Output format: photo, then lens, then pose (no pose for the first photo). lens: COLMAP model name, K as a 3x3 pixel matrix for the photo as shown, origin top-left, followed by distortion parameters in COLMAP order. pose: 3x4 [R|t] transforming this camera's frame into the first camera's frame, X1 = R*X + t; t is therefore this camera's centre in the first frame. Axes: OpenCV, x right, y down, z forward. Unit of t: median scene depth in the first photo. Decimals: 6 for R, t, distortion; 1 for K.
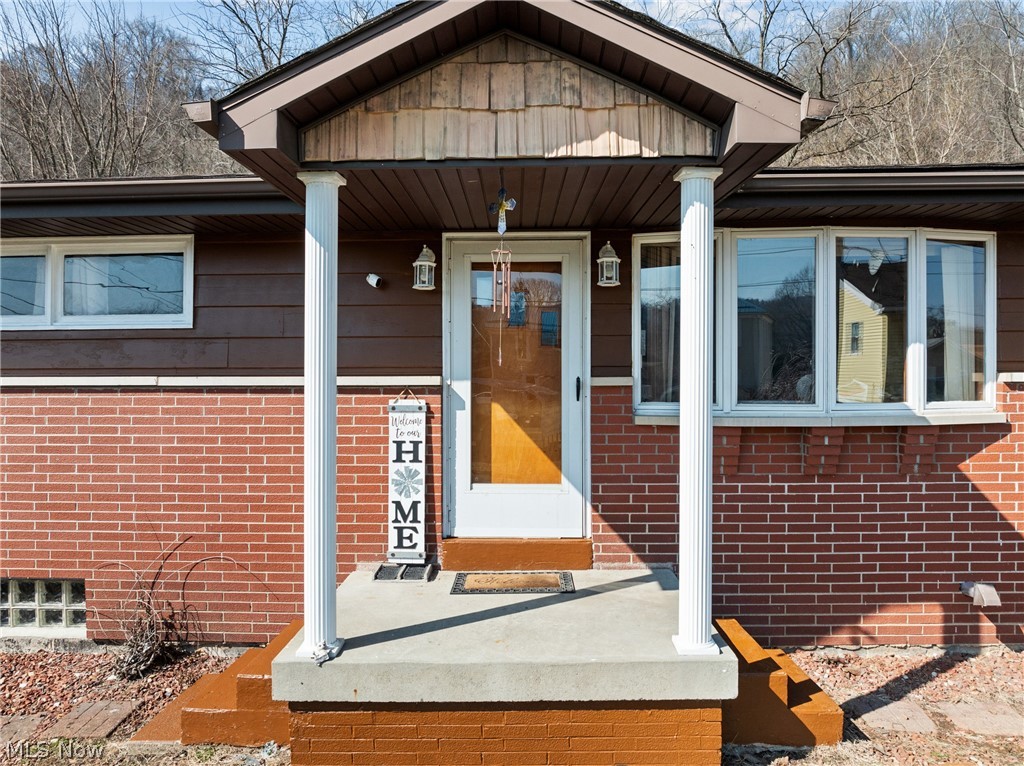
lens RADIAL K [[711.0, 0, 512.0], [0, 711.0, 383.0], [0, 0, 1]] dist [-0.051686, -0.001113]
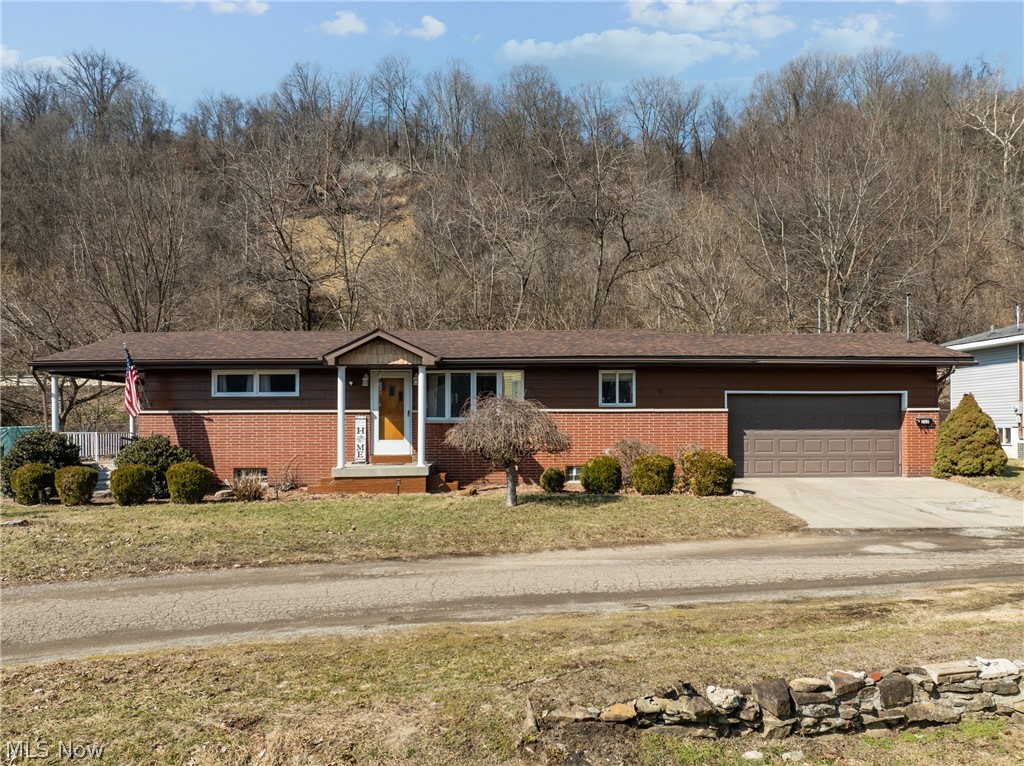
lens RADIAL K [[793.0, 0, 517.8], [0, 793.0, 424.7], [0, 0, 1]] dist [-0.032708, -0.004505]
pose [[0.999124, -0.000686, 0.041835, 0.478909], [0.000813, 0.999995, -0.003027, 0.078991], [-0.041832, 0.003058, 0.999120, -3.038870]]
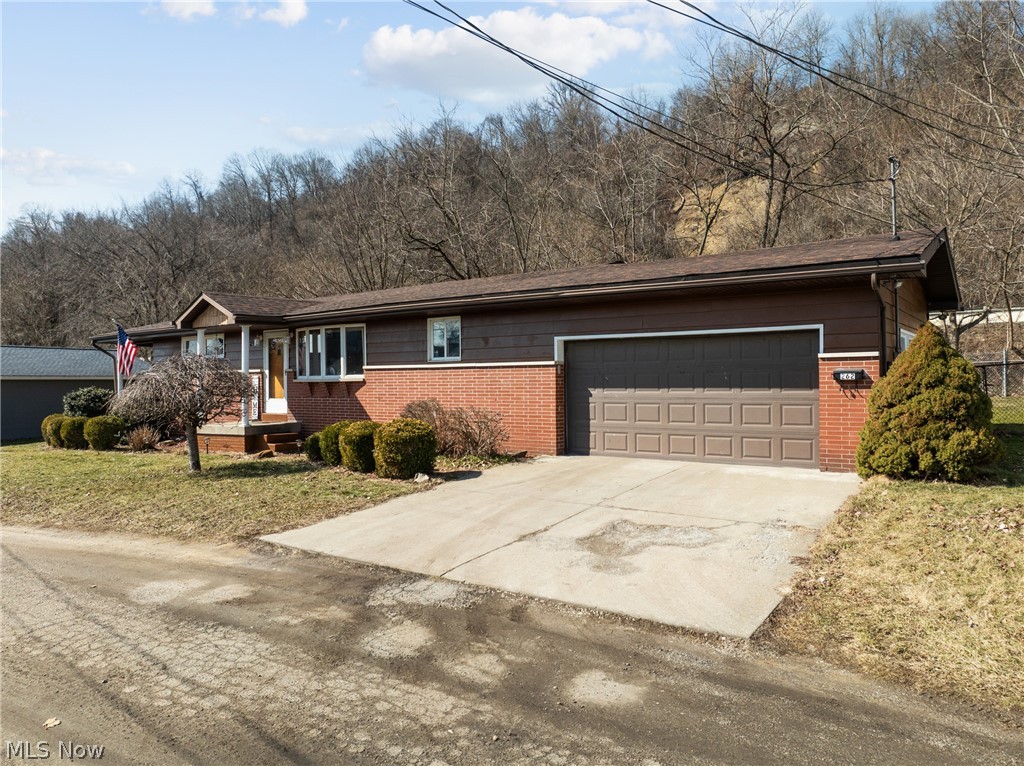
lens RADIAL K [[711.0, 0, 512.0], [0, 711.0, 383.0], [0, 0, 1]] dist [-0.051686, -0.001113]
pose [[0.826573, -0.003327, -0.562820, 3.100992], [0.006873, 0.999968, 0.004183, 0.056911], [0.562788, -0.007326, 0.826569, -1.345723]]
